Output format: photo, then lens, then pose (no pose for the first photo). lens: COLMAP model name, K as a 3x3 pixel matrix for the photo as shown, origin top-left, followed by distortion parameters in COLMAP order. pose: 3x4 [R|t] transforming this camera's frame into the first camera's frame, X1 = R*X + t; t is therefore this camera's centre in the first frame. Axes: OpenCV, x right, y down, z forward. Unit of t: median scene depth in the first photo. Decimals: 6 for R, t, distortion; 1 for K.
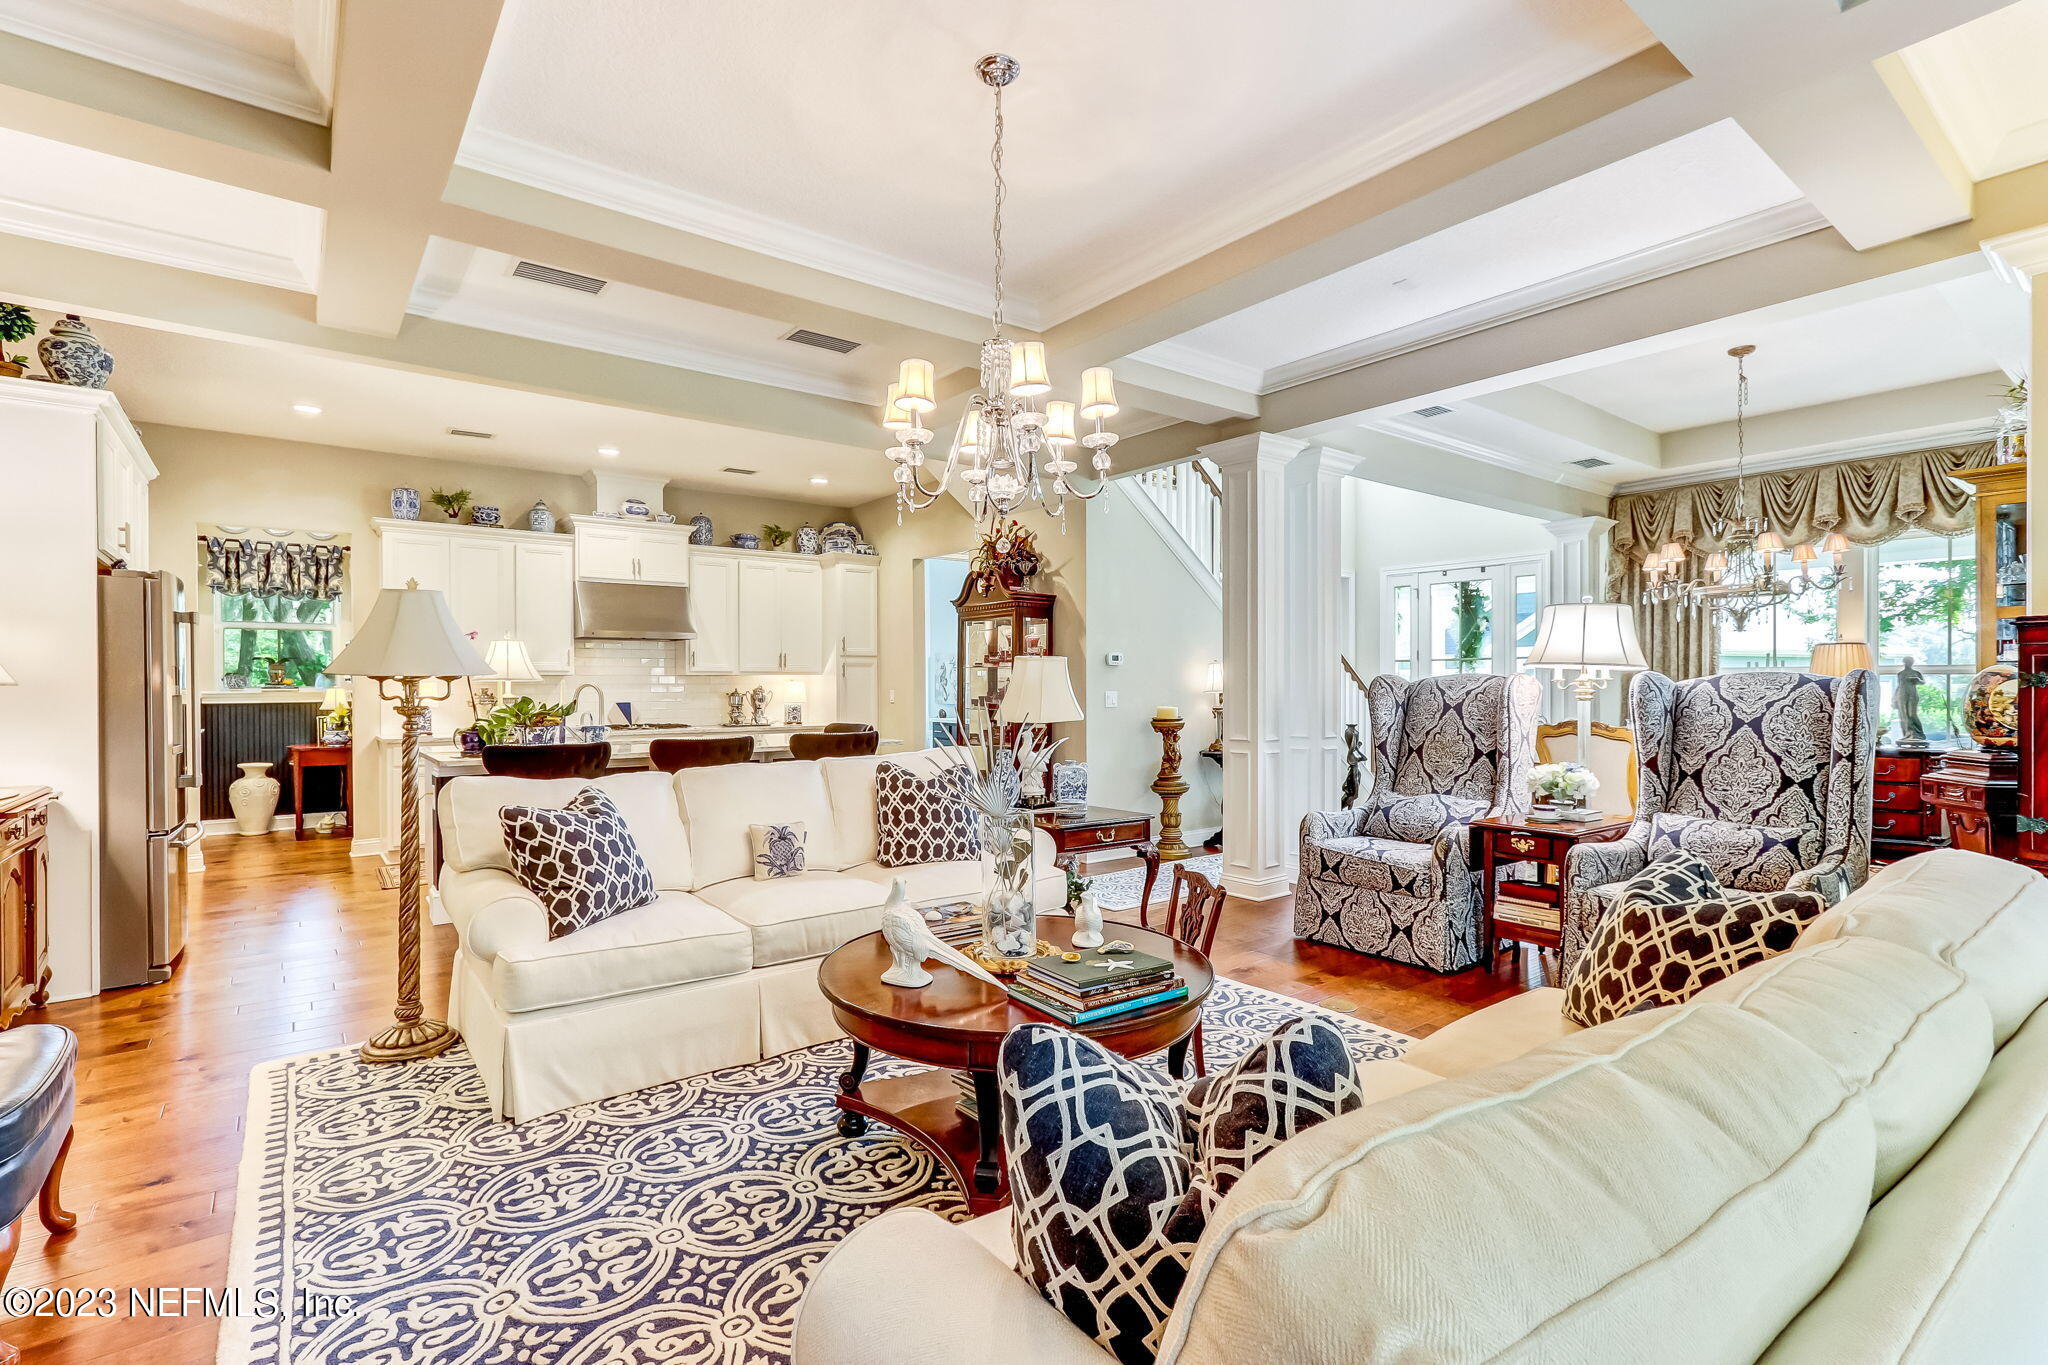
lens RADIAL K [[947.9, 0, 1024.0], [0, 947.9, 682.5], [0, 0, 1]] dist [0.002875, 0.000813]
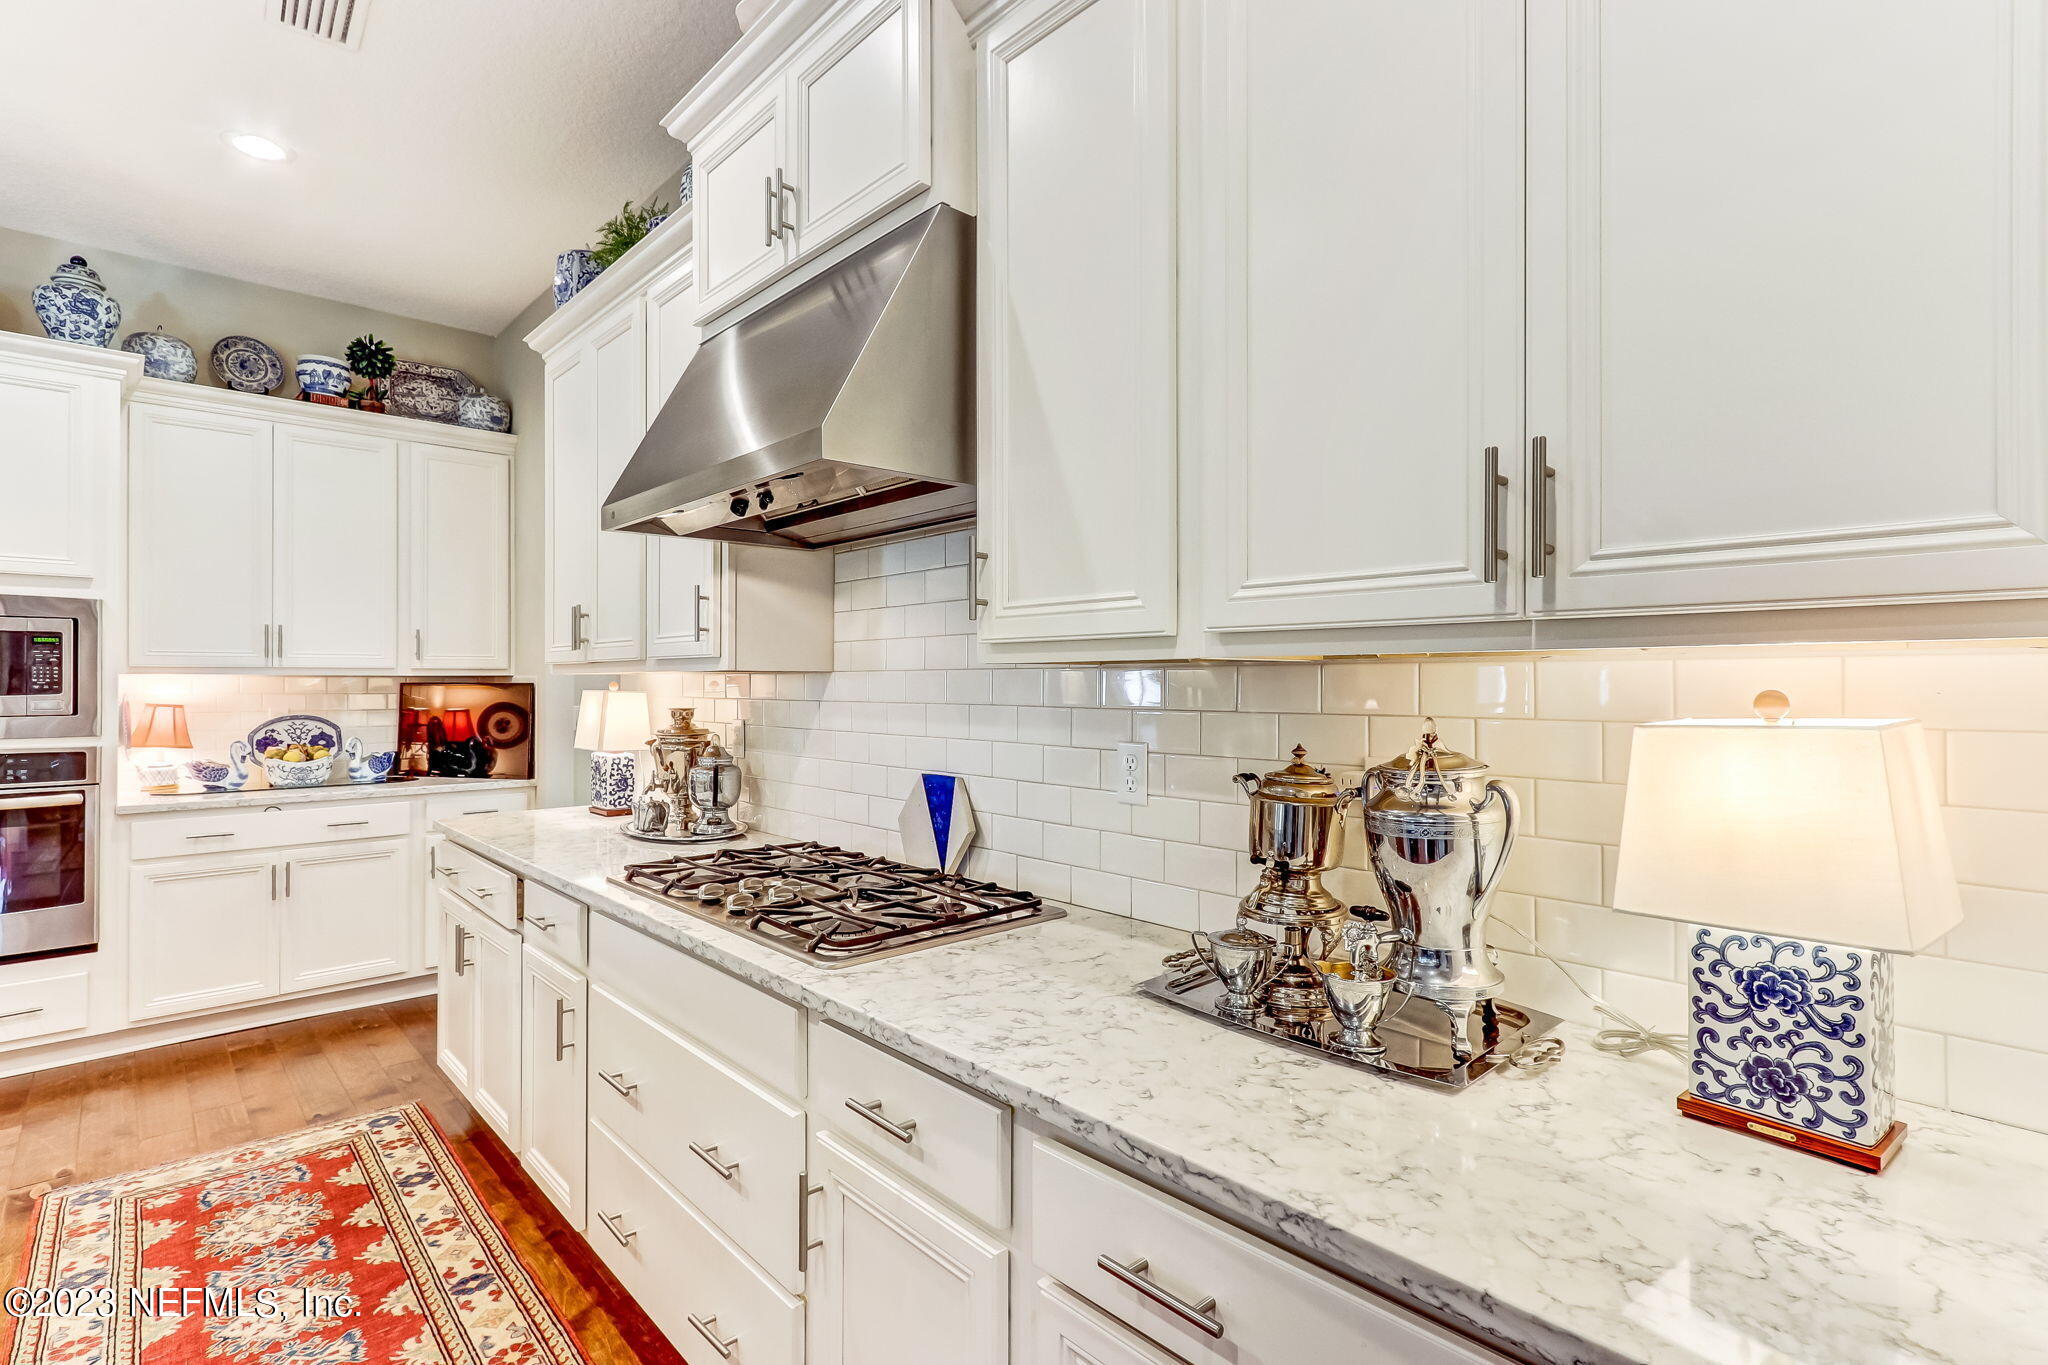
lens RADIAL K [[971.0, 0, 1024.0], [0, 971.0, 682.5], [0, 0, 1]] dist [-0.000018, 0.000143]
pose [[0.087450, 0.003247, -0.996164, -0.159482], [0.003120, 0.999989, 0.003533, -0.004778], [0.996164, -0.003417, 0.087438, 0.993149]]
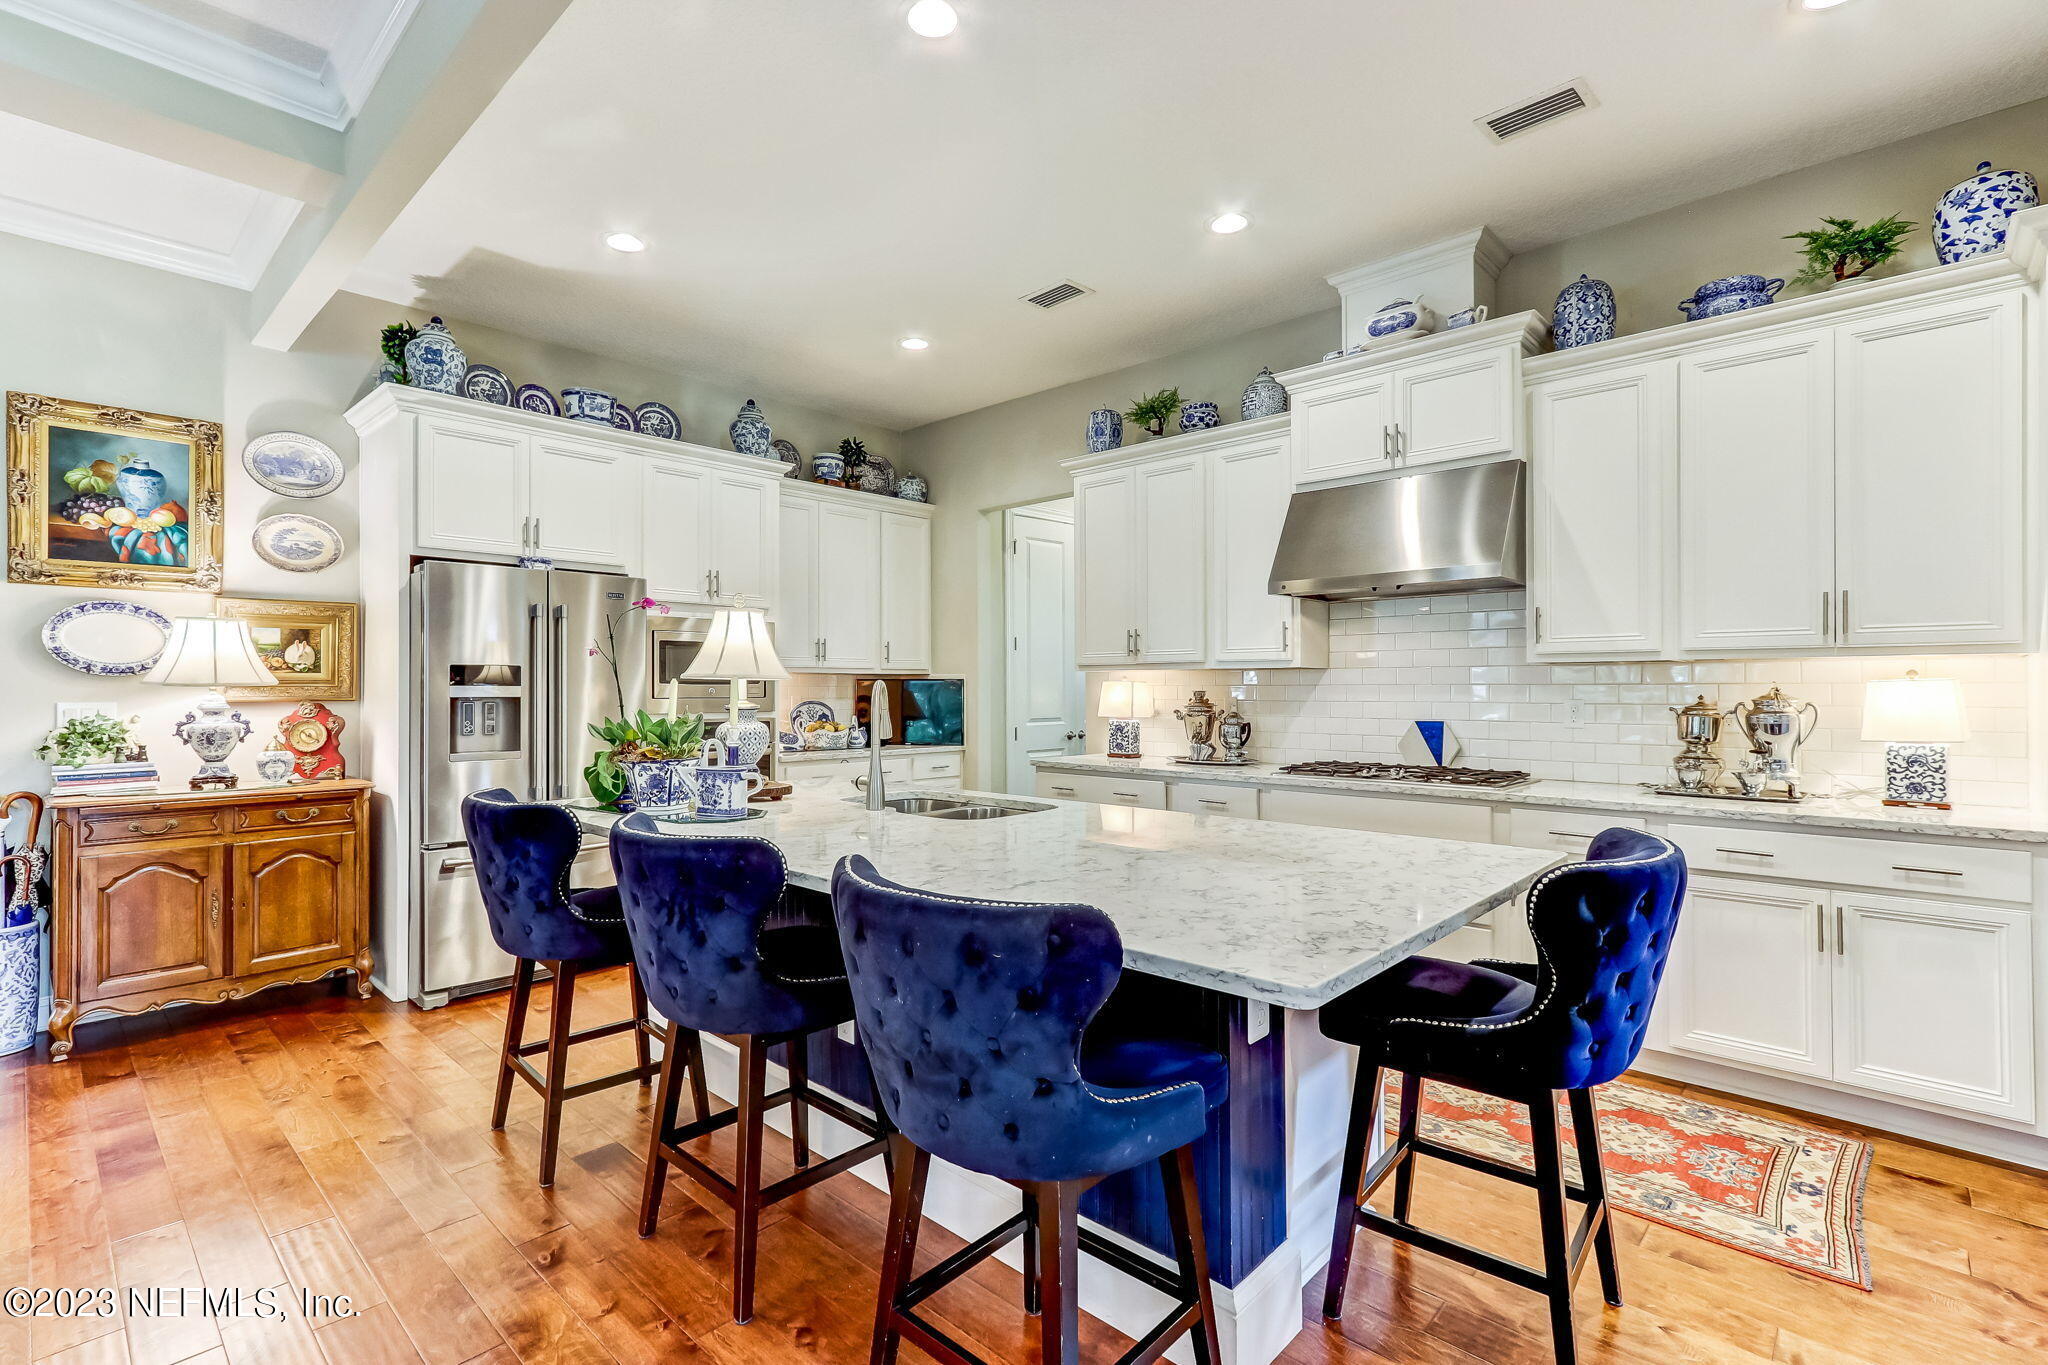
lens RADIAL K [[947.9, 0, 1024.0], [0, 947.9, 682.5], [0, 0, 1]] dist [0.002875, 0.000813]
pose [[0.161386, -0.000782, -0.986891, 0.034832], [0.004584, 0.999989, -0.000042, -0.000052], [0.986881, -0.004517, 0.161388, 0.701691]]
